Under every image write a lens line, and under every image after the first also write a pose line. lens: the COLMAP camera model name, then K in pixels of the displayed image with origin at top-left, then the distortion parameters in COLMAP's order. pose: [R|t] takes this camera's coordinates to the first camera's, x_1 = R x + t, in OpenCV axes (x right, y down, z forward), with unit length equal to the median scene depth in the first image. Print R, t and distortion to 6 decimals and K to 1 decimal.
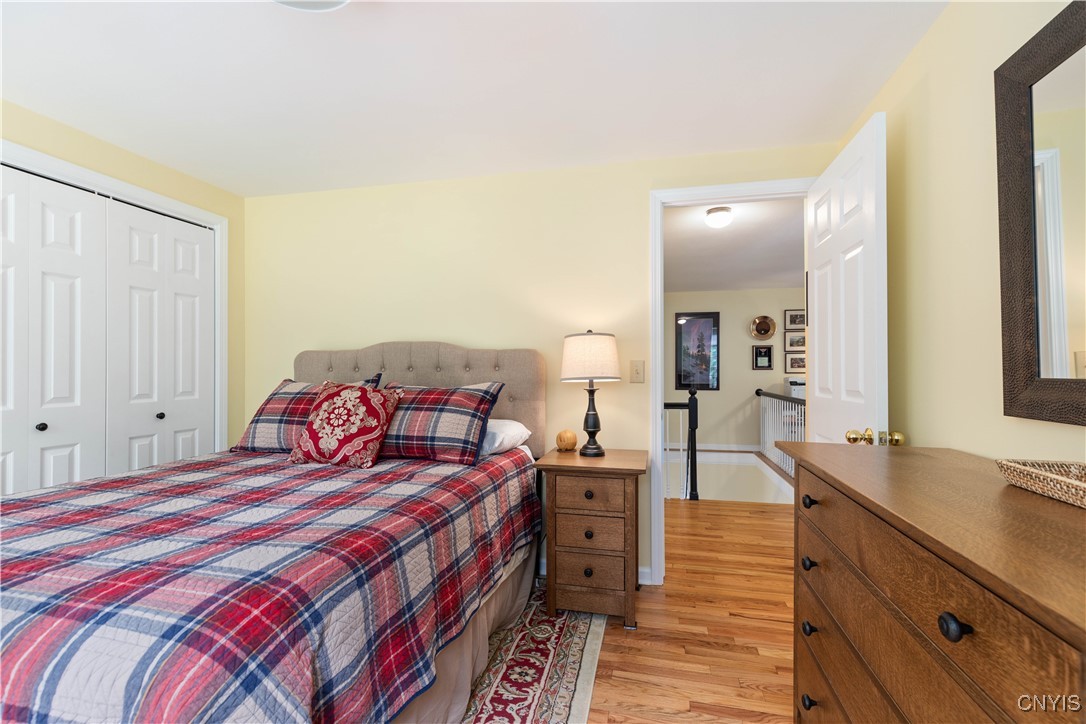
lens RADIAL K [[492.4, 0, 542.9], [0, 492.4, 362.5], [0, 0, 1]] dist [-0.000352, -0.000065]
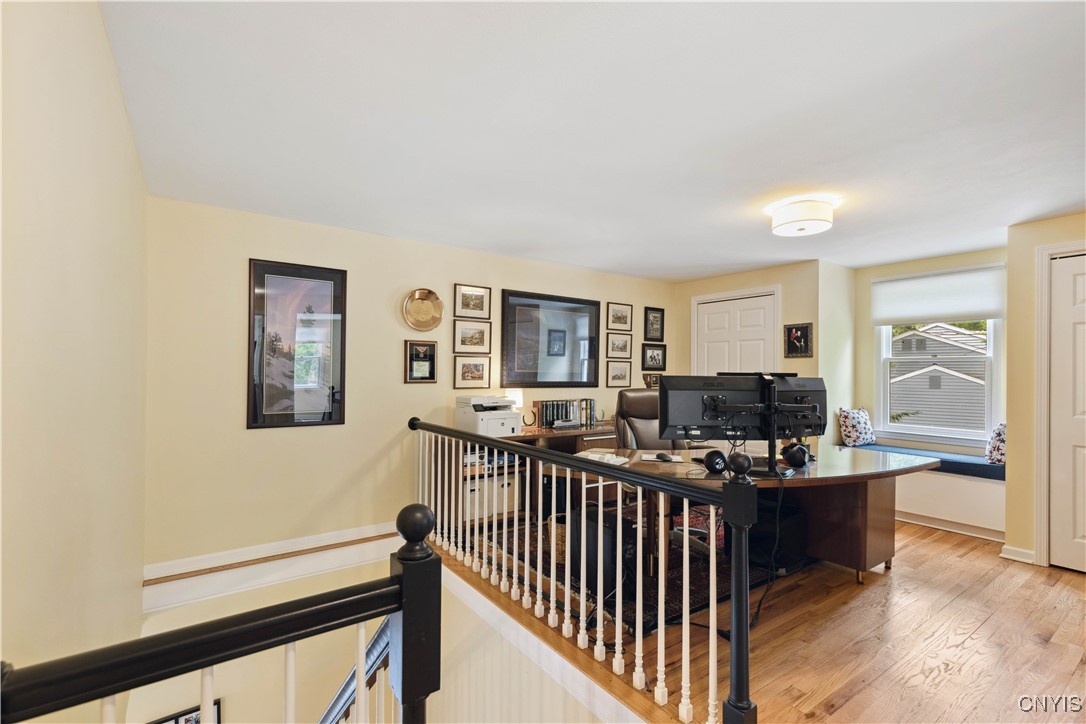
lens RADIAL K [[492.4, 0, 548.1], [0, 492.4, 368.8], [0, 0, 1]] dist [-0.000352, -0.000065]
pose [[0.657692, 0.013748, 0.753161, 0.115263], [-0.014315, 0.999881, -0.005752, -0.001157], [-0.753151, -0.006999, 0.657811, 0.517958]]
